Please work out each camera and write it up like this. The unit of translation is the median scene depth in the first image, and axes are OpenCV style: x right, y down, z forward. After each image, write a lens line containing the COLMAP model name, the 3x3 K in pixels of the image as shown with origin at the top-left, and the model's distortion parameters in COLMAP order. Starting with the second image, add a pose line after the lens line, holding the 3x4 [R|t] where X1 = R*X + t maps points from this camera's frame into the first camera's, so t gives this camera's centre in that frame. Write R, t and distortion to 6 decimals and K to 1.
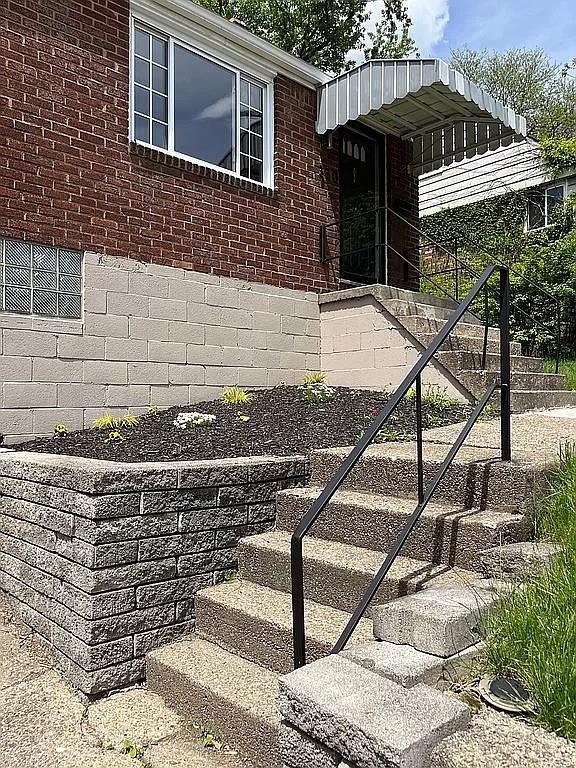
lens RADIAL K [[589.1, 0, 288.0], [0, 589.1, 384.0], [0, 0, 1]] dist [0.004523, -0.001669]
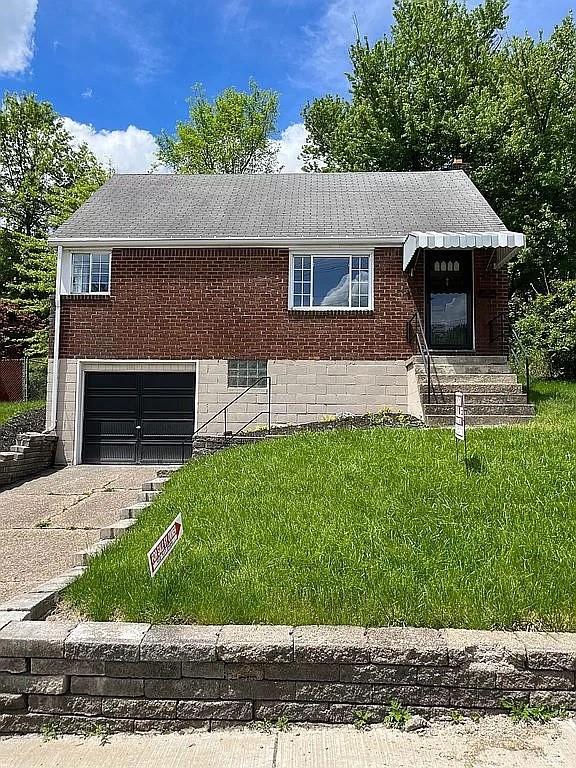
lens RADIAL K [[589.1, 0, 288.0], [0, 589.1, 384.0], [0, 0, 1]] dist [0.004523, -0.001669]
pose [[0.690254, -0.044231, -0.722214, 1.258511], [0.009220, 0.998587, -0.052345, 0.006233], [0.723508, 0.029472, 0.689686, -0.545096]]
